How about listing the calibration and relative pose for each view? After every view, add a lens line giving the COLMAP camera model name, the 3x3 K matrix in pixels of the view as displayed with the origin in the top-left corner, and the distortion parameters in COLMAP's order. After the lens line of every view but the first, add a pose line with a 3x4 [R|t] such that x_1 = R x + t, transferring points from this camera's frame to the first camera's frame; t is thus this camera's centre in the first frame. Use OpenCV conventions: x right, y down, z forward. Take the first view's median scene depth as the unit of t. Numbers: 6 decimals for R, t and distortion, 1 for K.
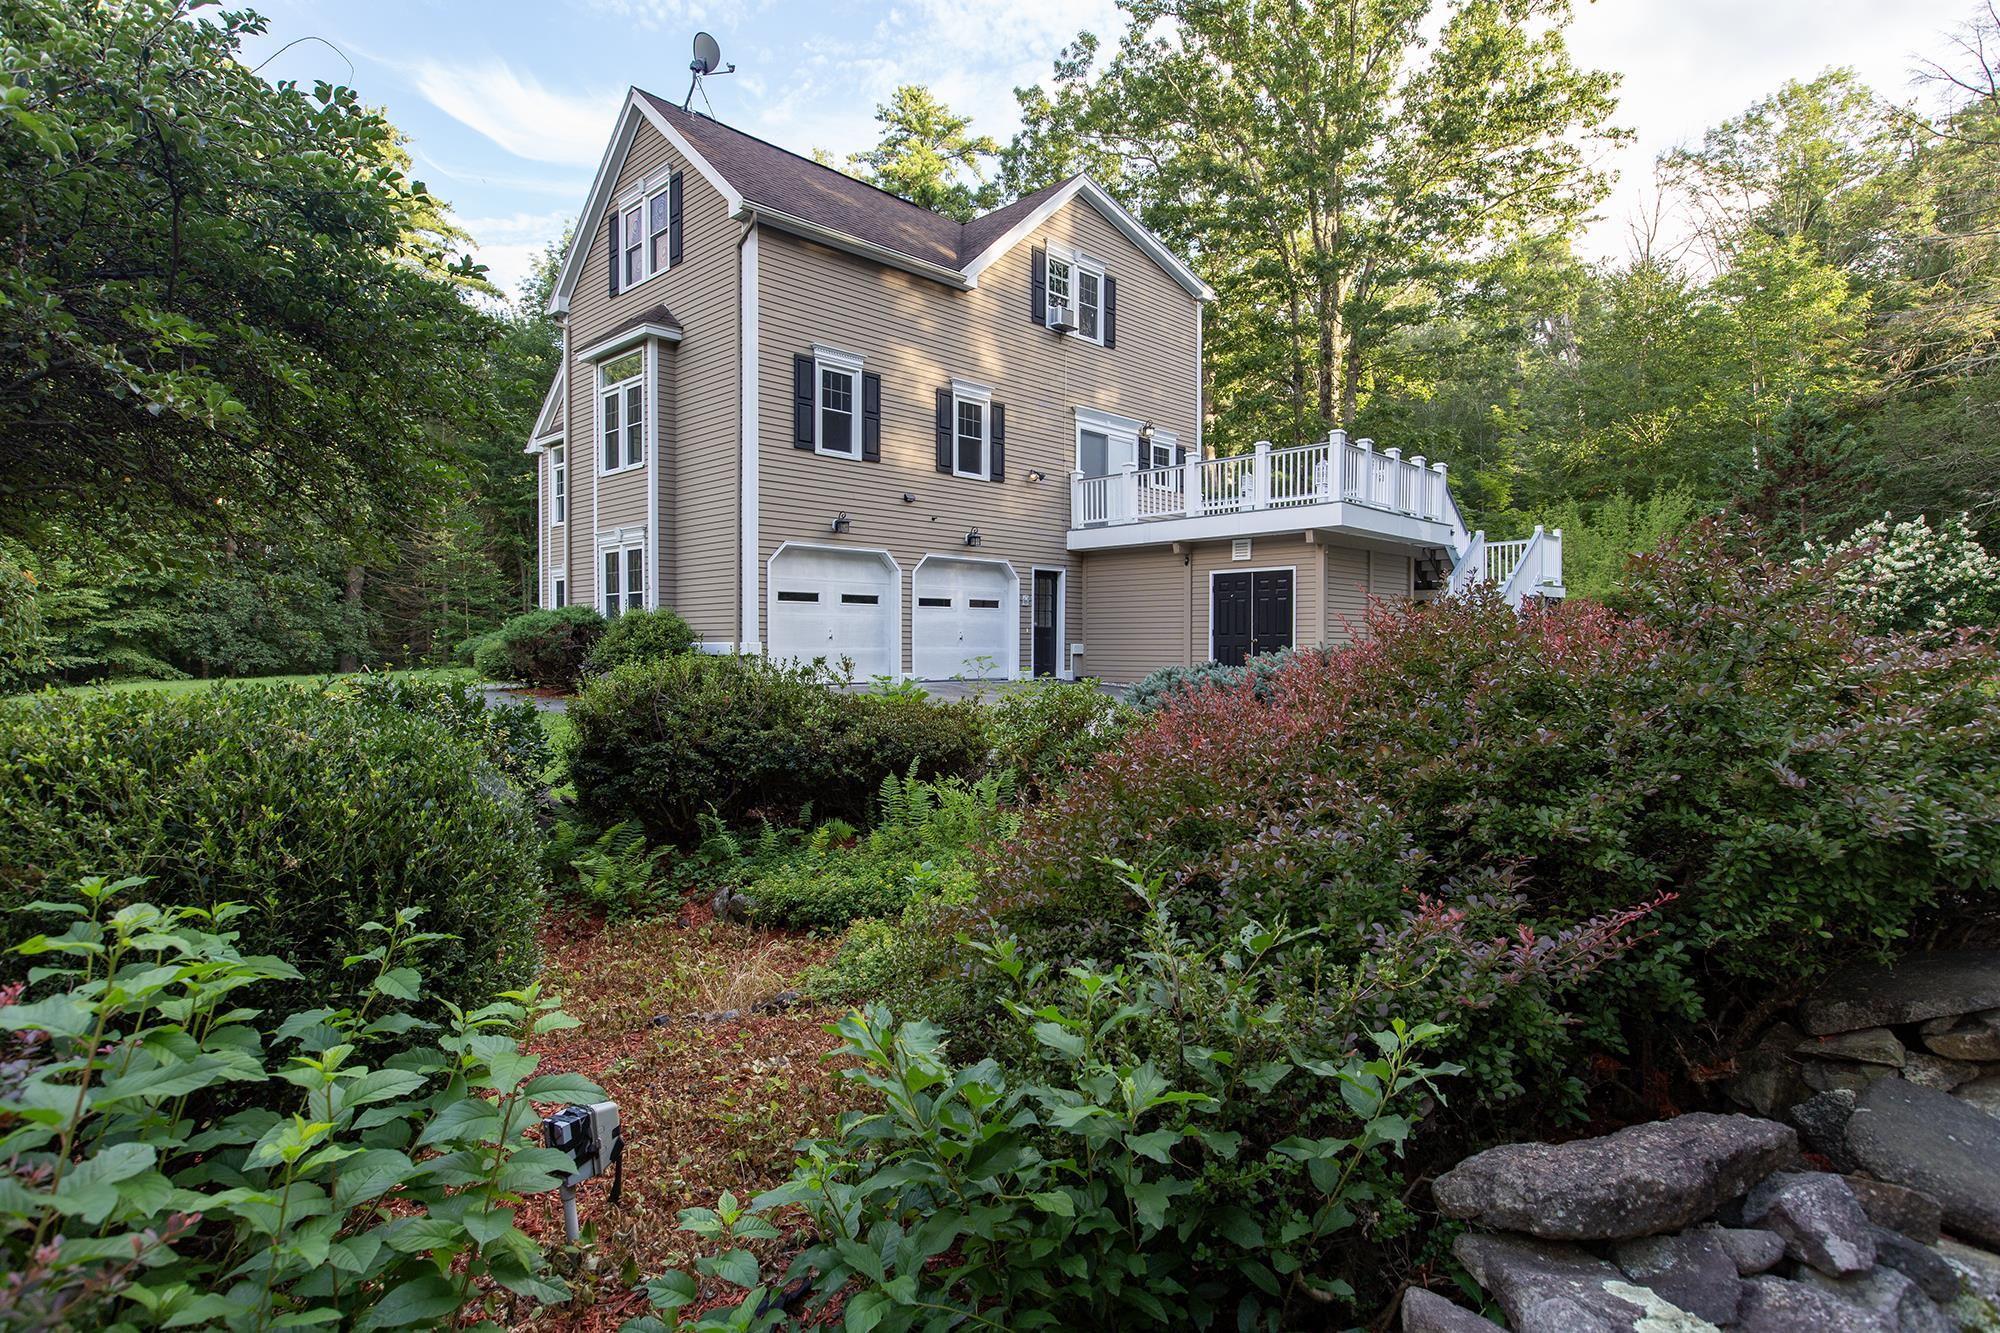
lens RADIAL K [[1045.9, 0, 999.4], [0, 1045.9, 668.8], [0, 0, 1]] dist [-0.004085, -0.000161]
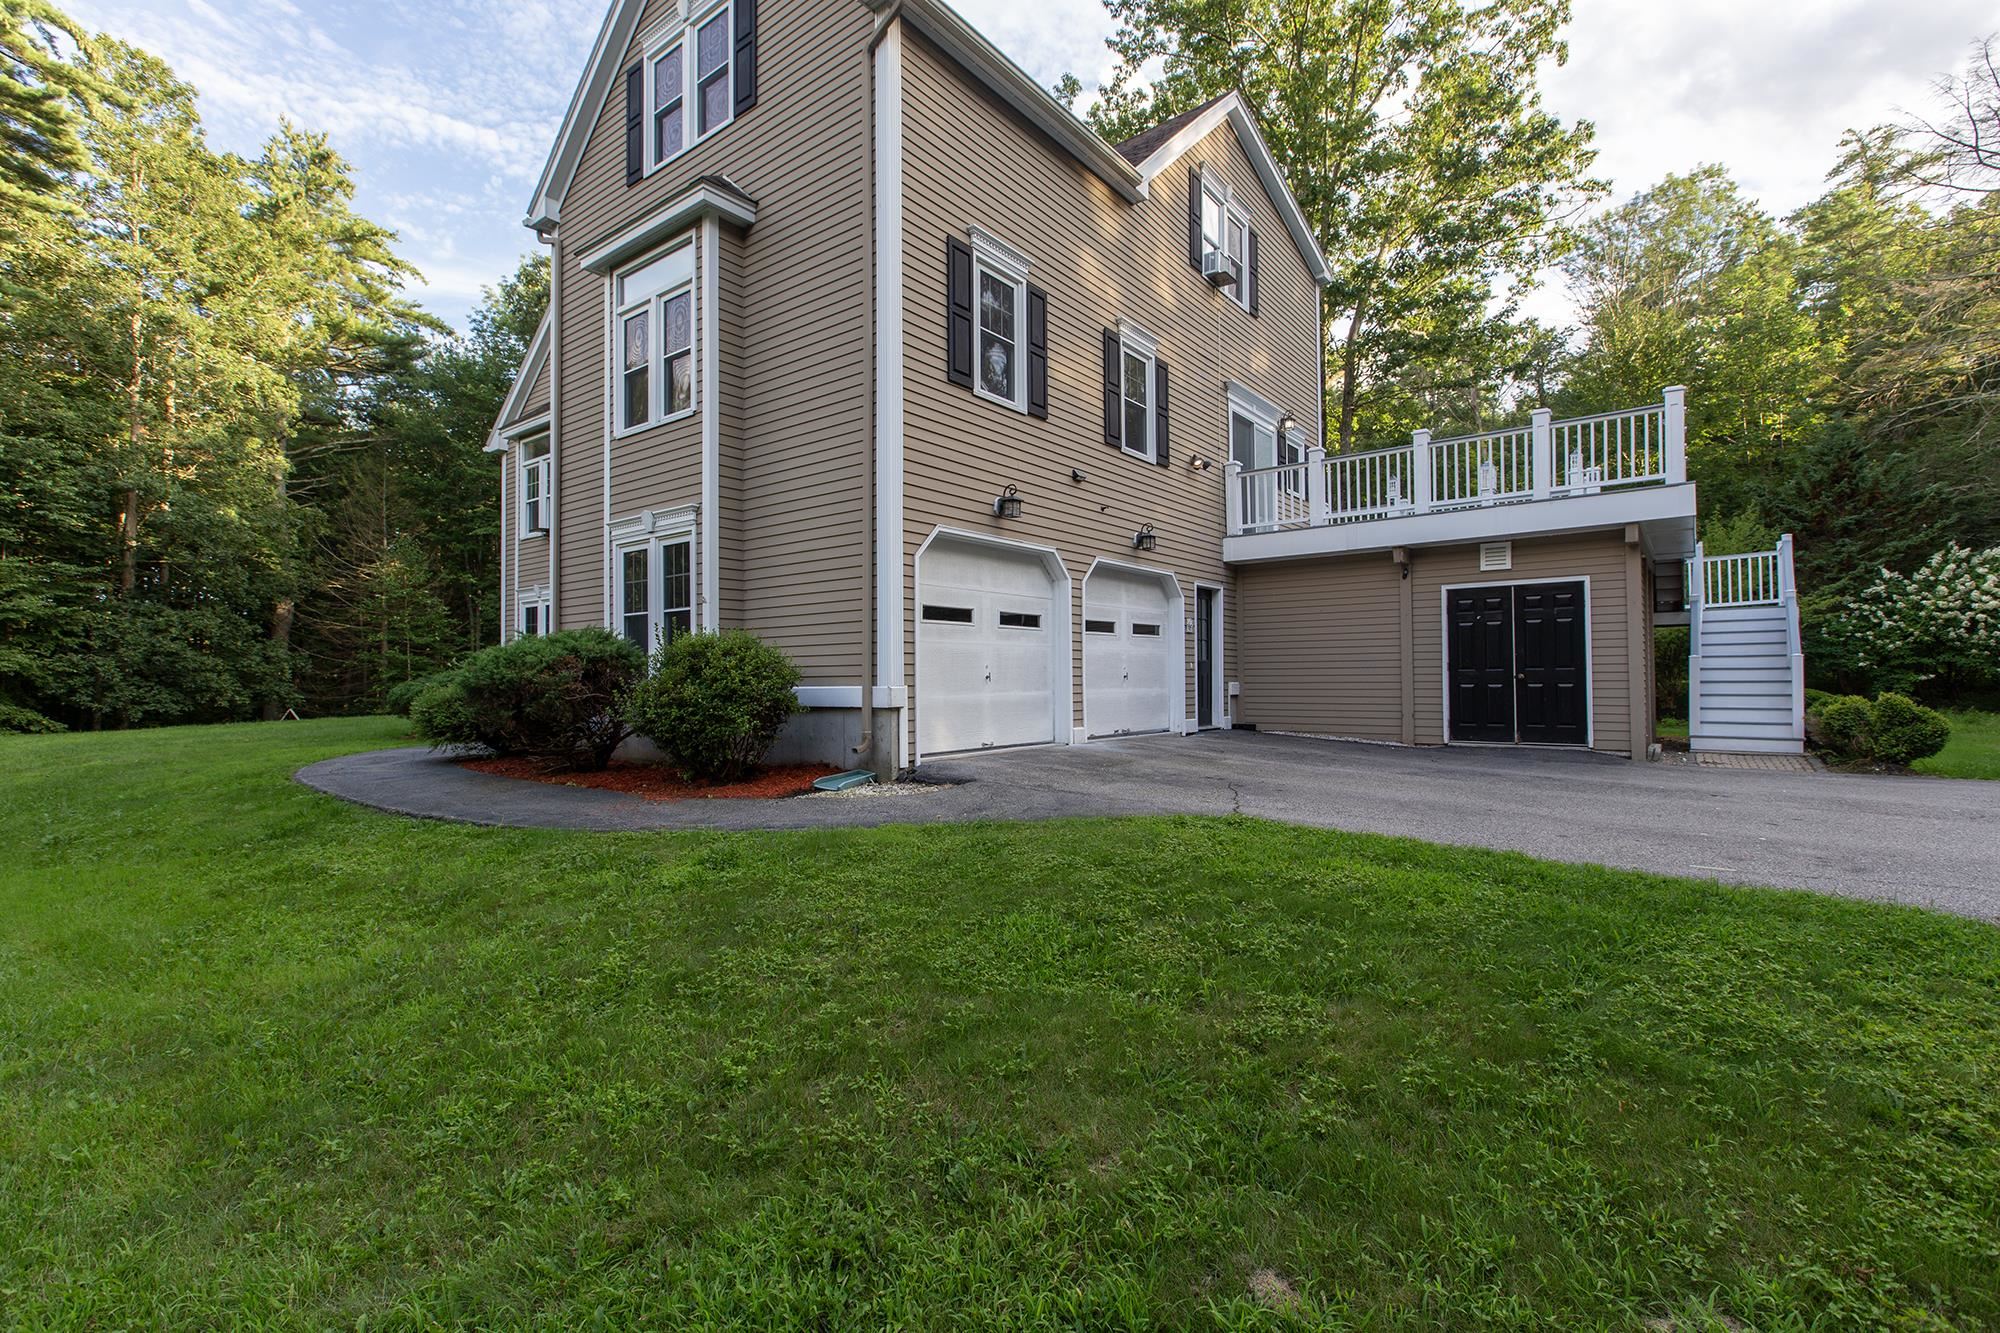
lens RADIAL K [[895.6, 0, 1002.2], [0, 895.6, 665.8], [0, 0, 1]] dist [0.000066, 0.000222]
pose [[0.993708, -0.006911, 0.111790, -0.191136], [0.011256, 0.999203, -0.038286, -0.013649], [-0.111437, 0.039304, 0.992994, 0.388970]]
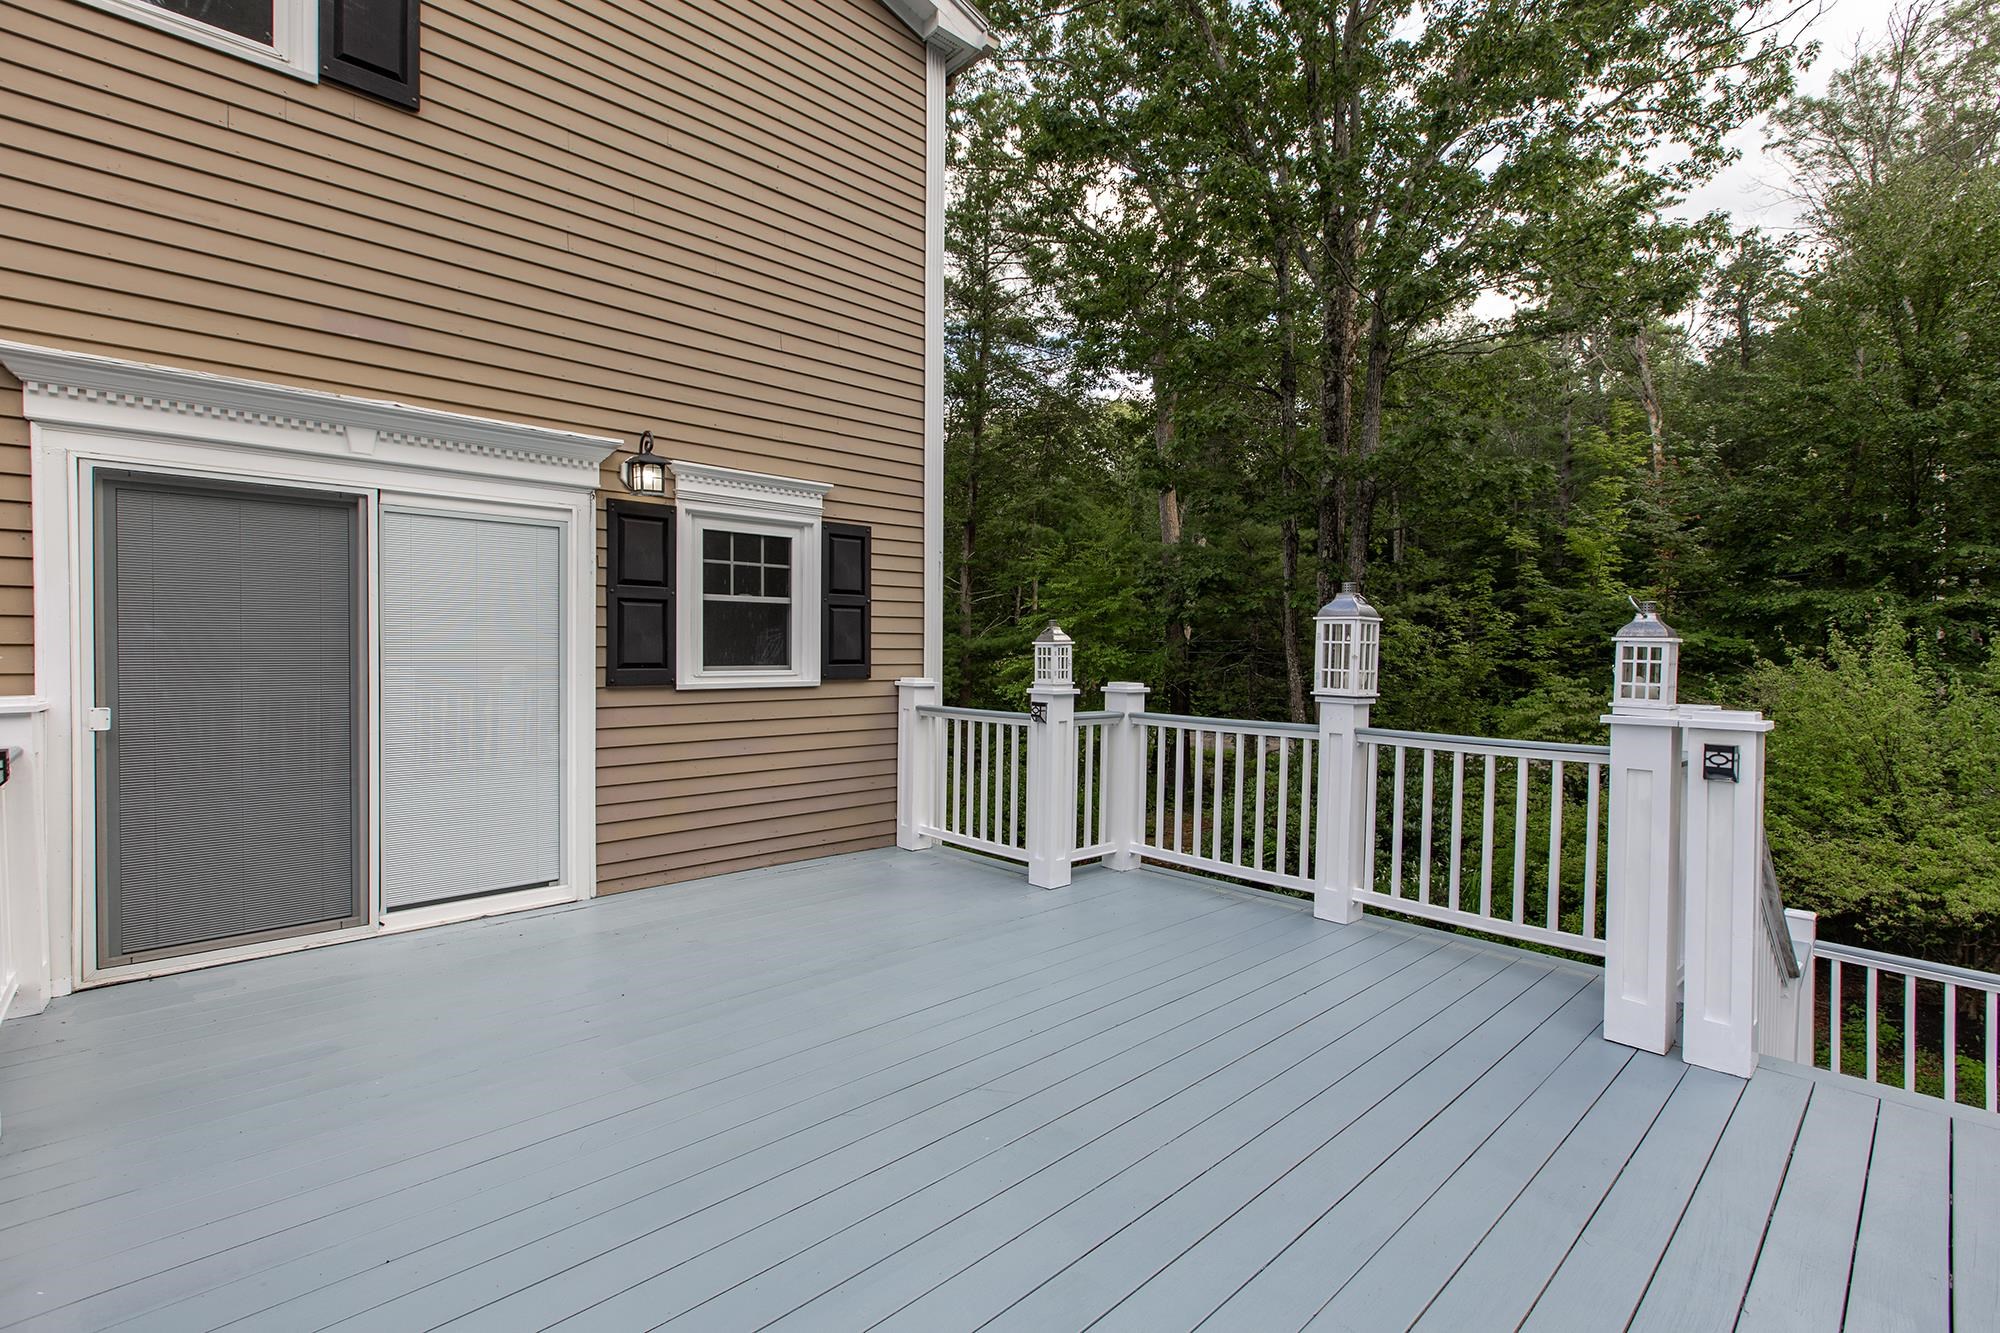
lens RADIAL K [[895.6, 0, 997.8], [0, 895.6, 678.5], [0, 0, 1]] dist [0.000066, 0.000222]
pose [[0.998974, 0.005489, -0.044963, 0.281023], [-0.005162, 0.999959, 0.007385, -0.212146], [0.045001, -0.007146, 0.998961, 0.925777]]
